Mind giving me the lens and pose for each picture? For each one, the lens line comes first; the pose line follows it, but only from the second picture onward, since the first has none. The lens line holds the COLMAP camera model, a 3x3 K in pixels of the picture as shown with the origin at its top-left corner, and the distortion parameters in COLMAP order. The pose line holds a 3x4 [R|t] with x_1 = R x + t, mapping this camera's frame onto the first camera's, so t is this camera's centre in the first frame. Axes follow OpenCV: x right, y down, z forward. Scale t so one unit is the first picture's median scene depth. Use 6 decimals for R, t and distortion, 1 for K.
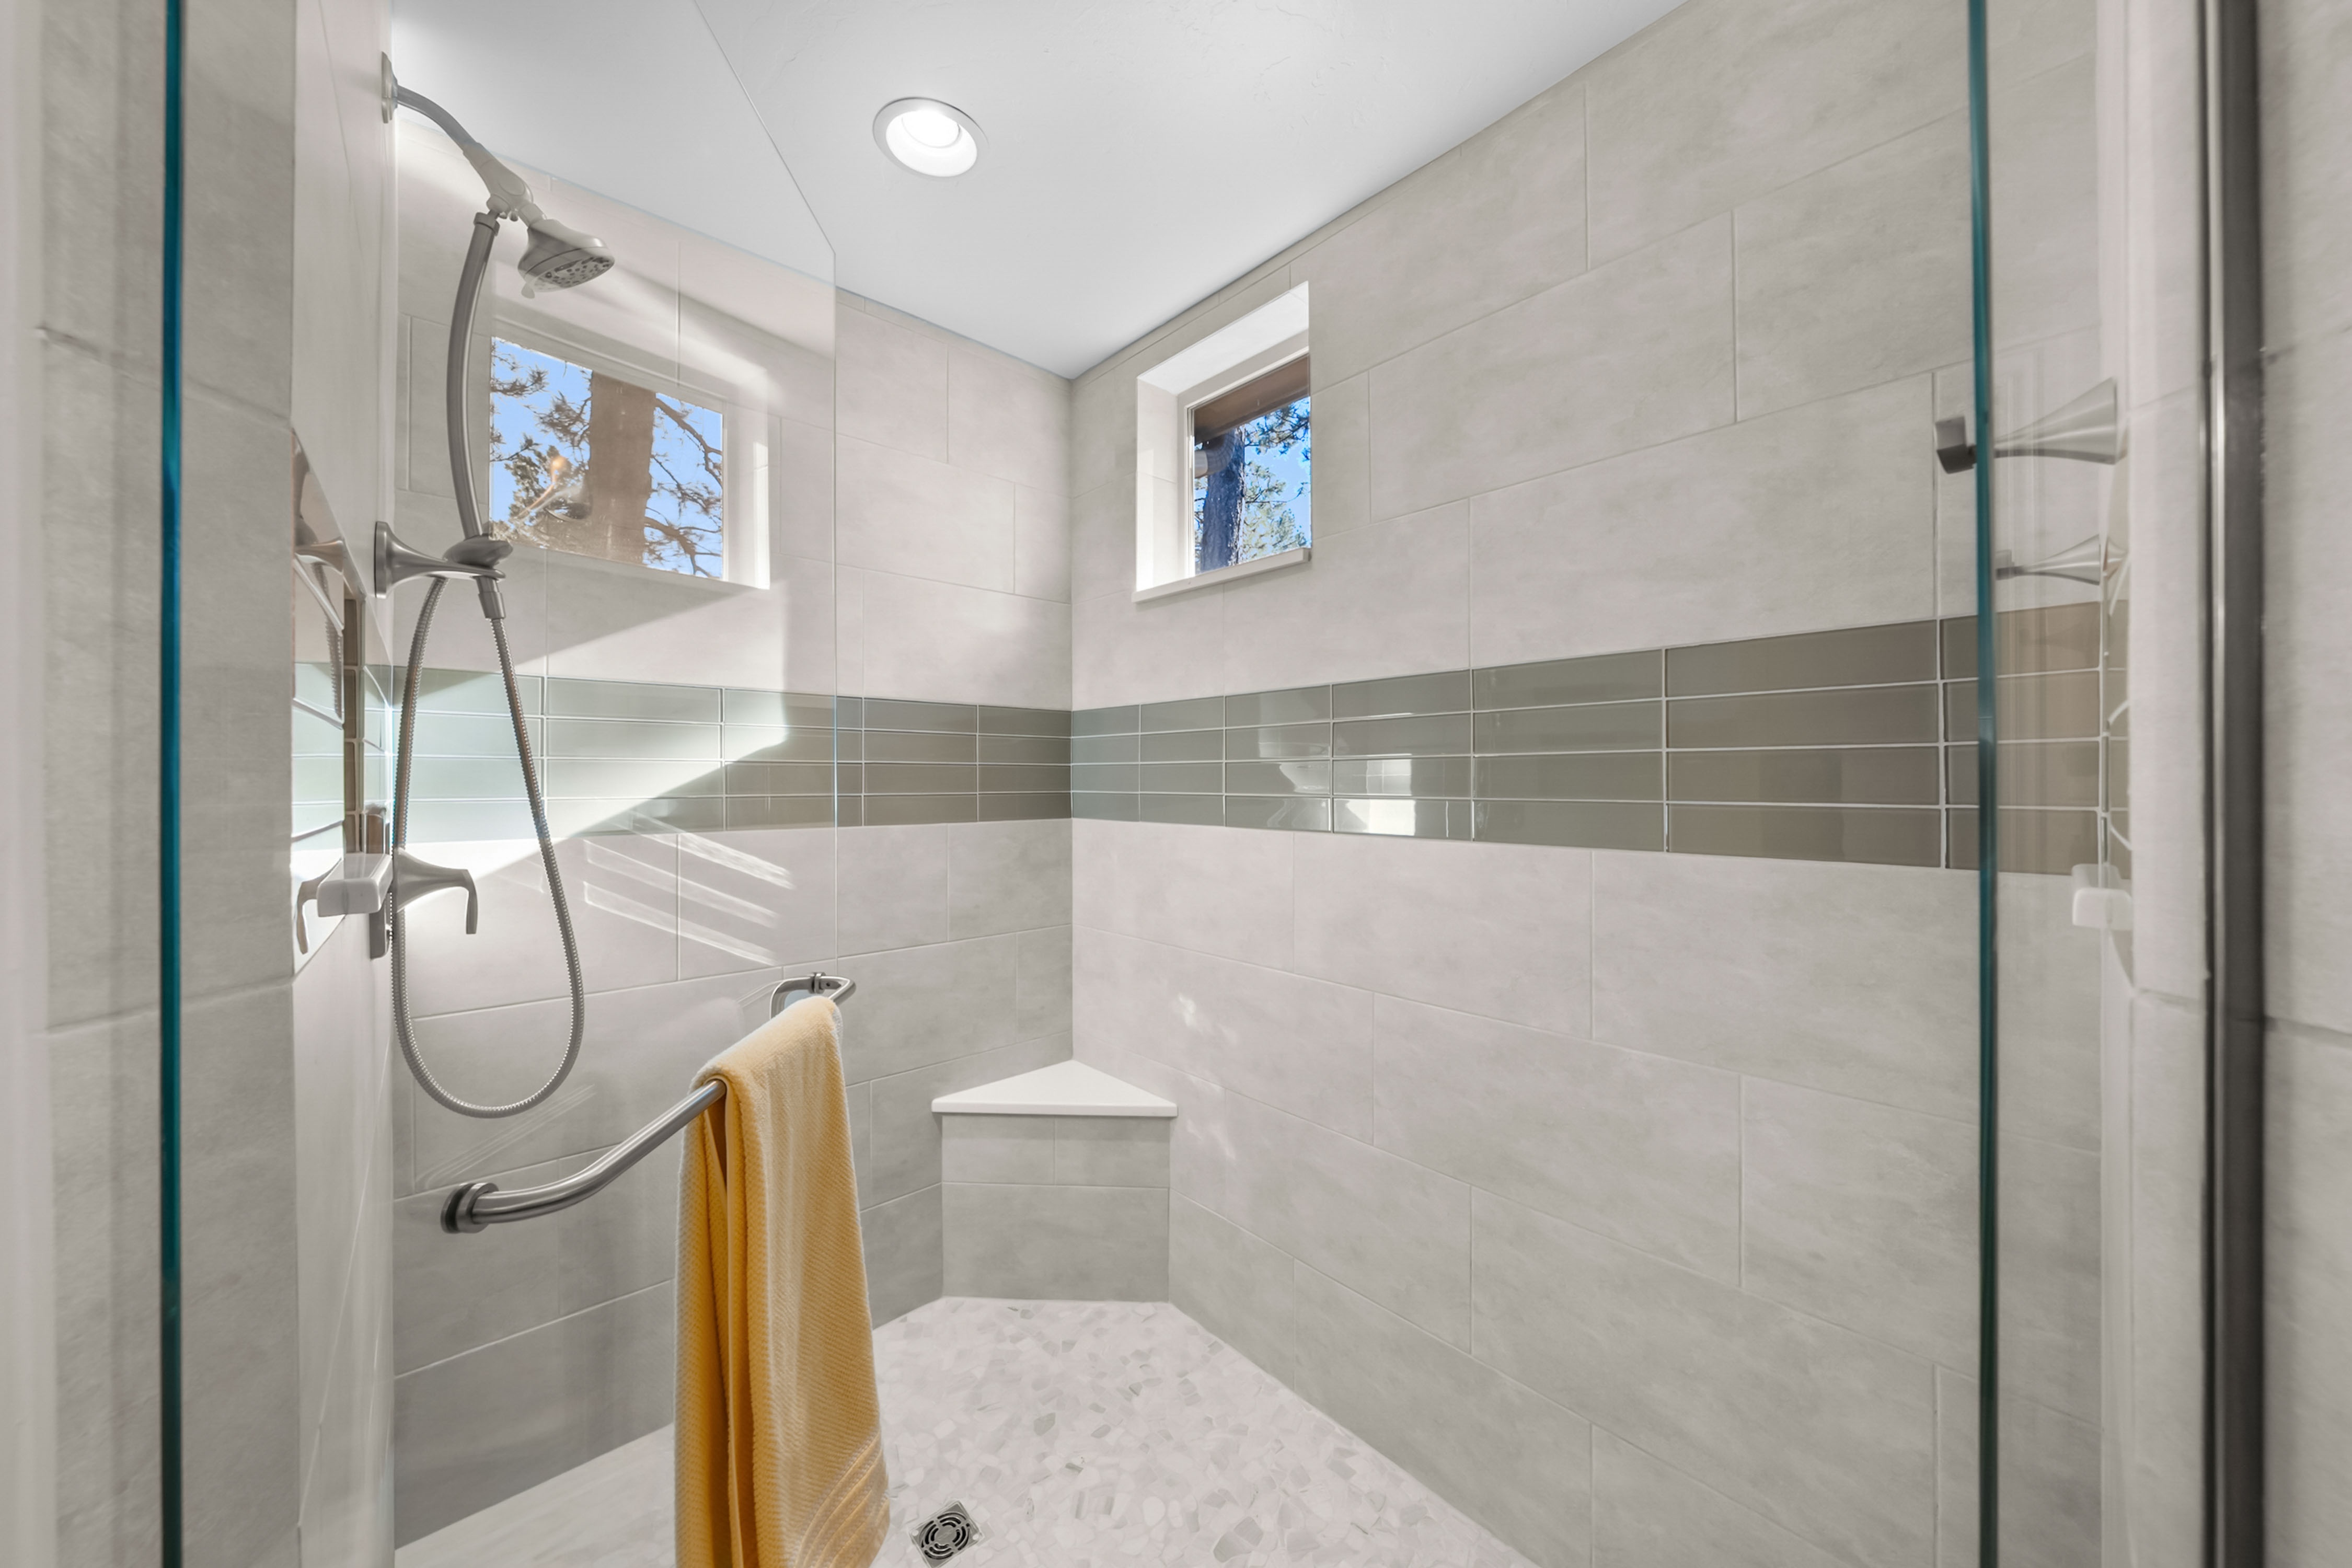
lens RADIAL K [[803.9, 0, 1166.2], [0, 803.9, 772.0], [0, 0, 1]] dist [-0.000548, 0.000045]
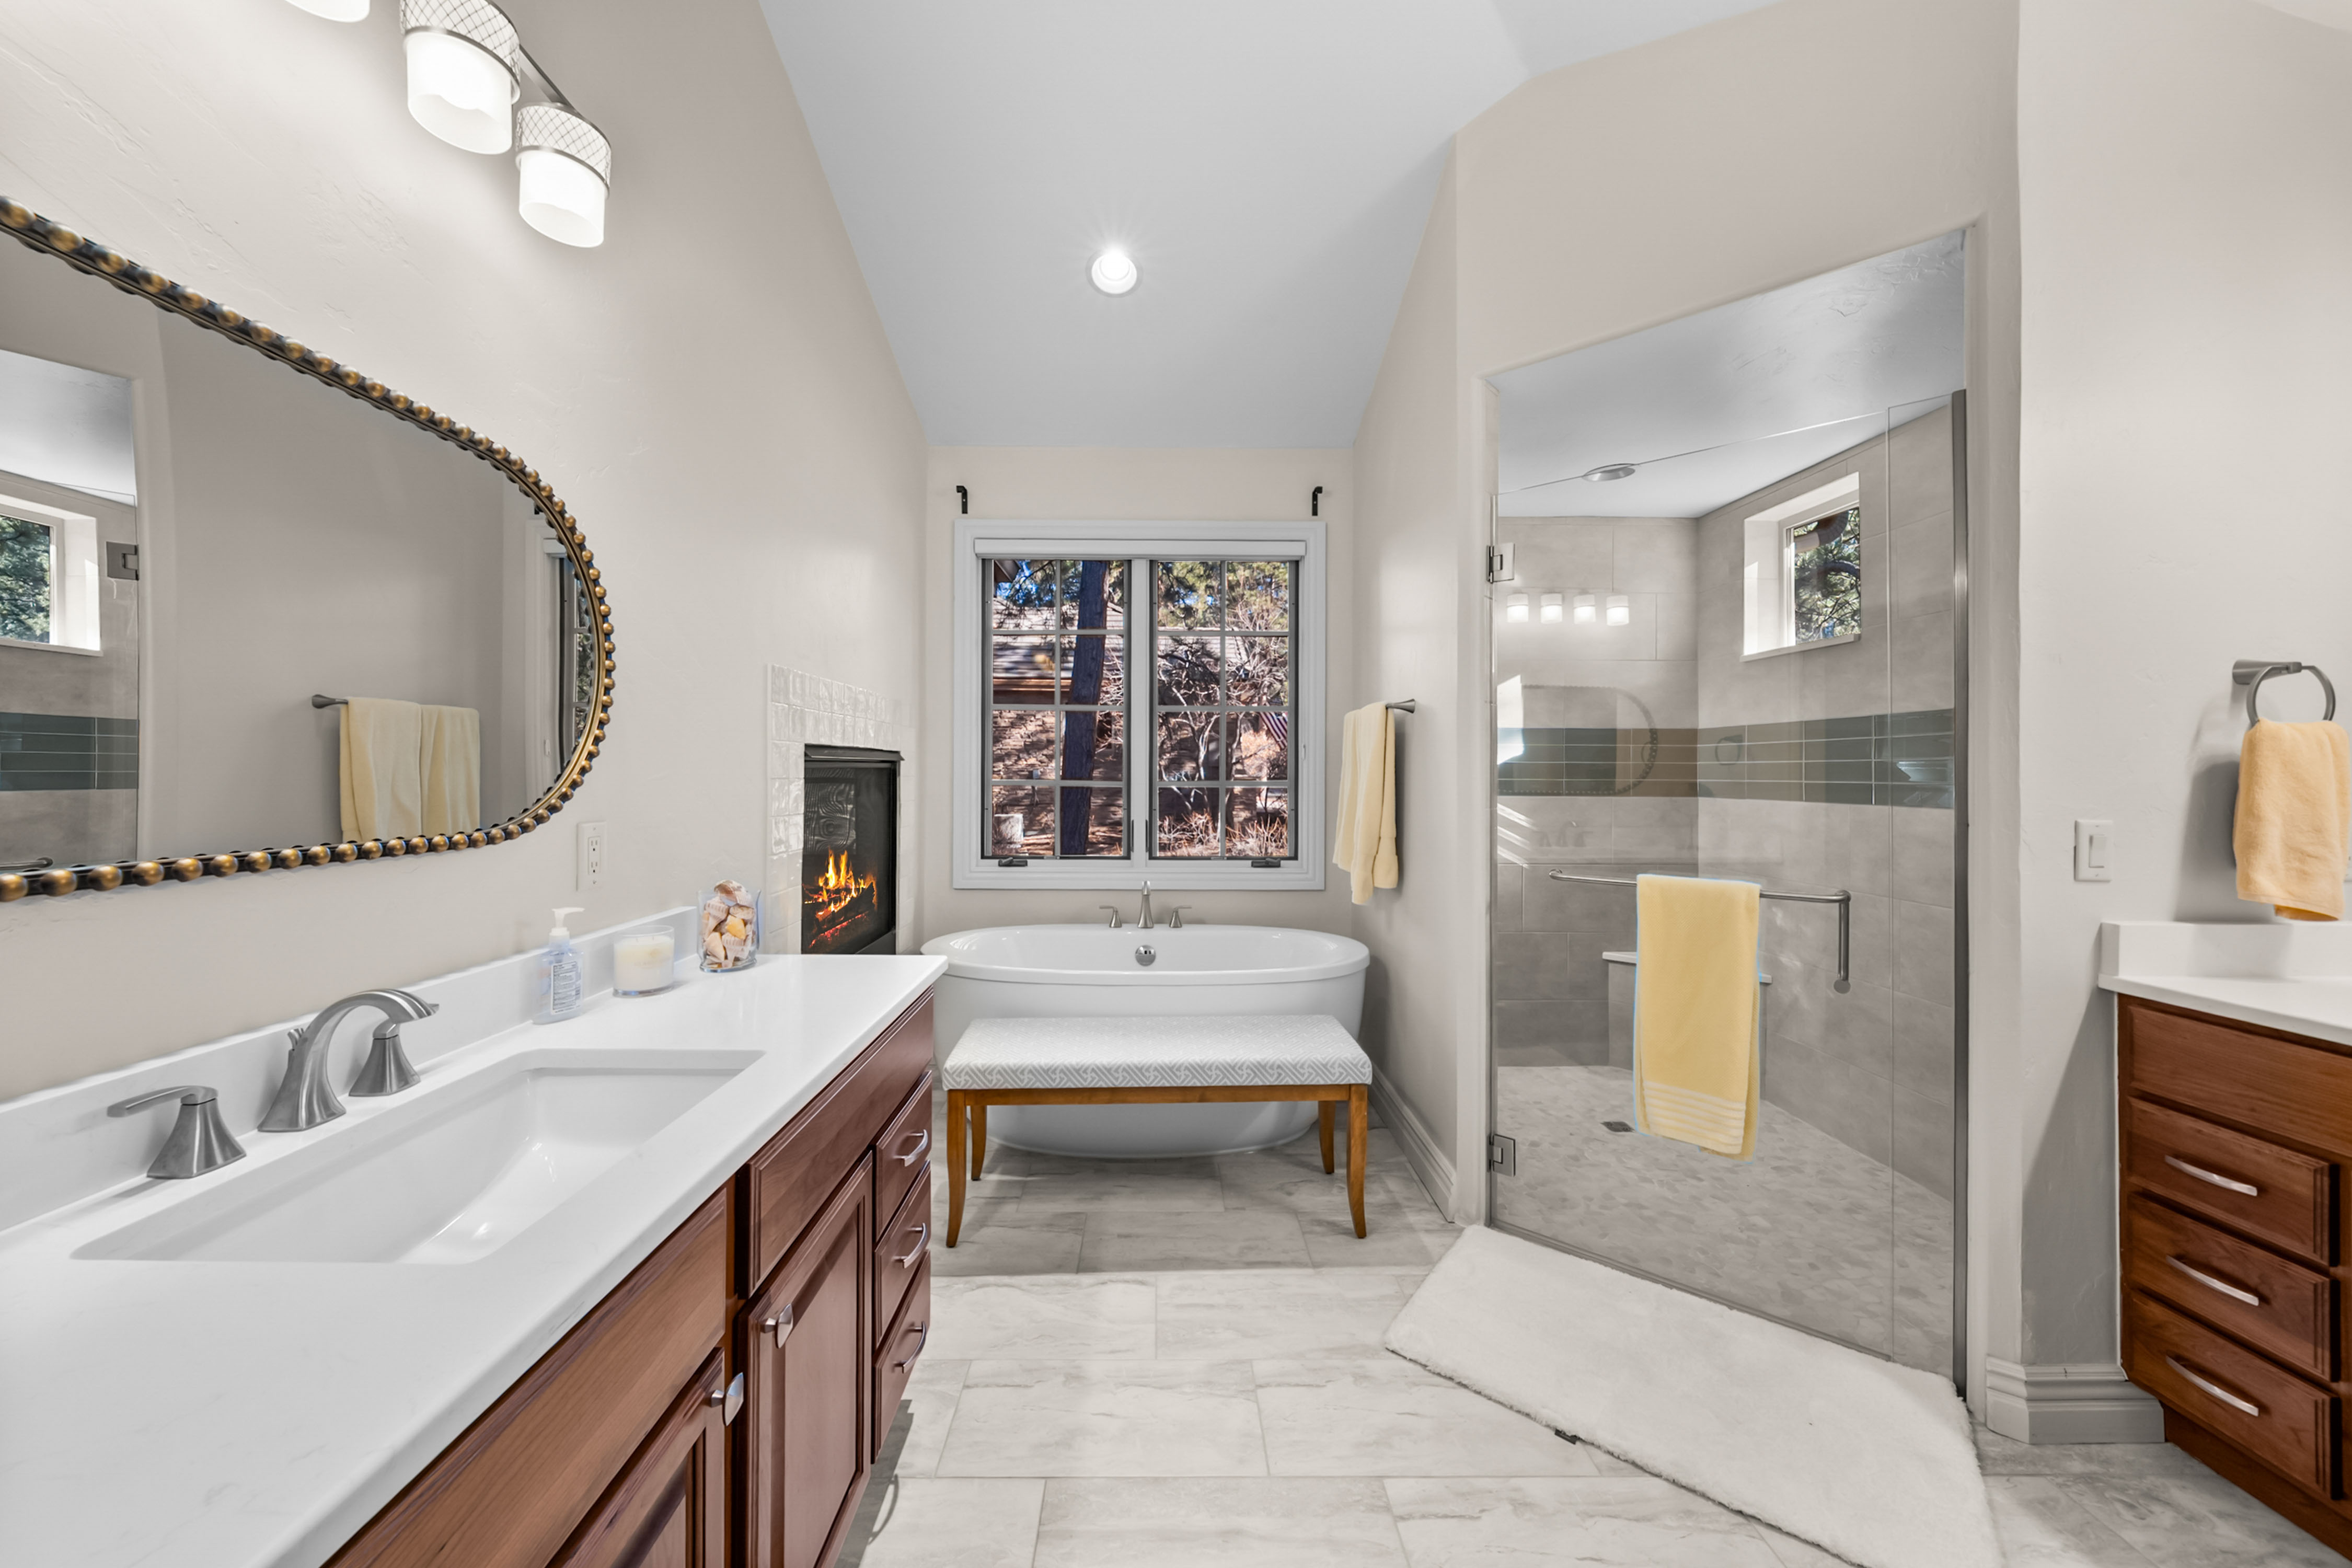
lens RADIAL K [[826.2, 0, 1175.2], [0, 826.2, 791.7], [0, 0, 1]] dist [0.001227, -0.000008]
pose [[0.757641, 0.008461, -0.652617, 0.178224], [0.007422, 0.999740, 0.021578, 0.004795], [0.652630, -0.021192, 0.757380, -0.966704]]
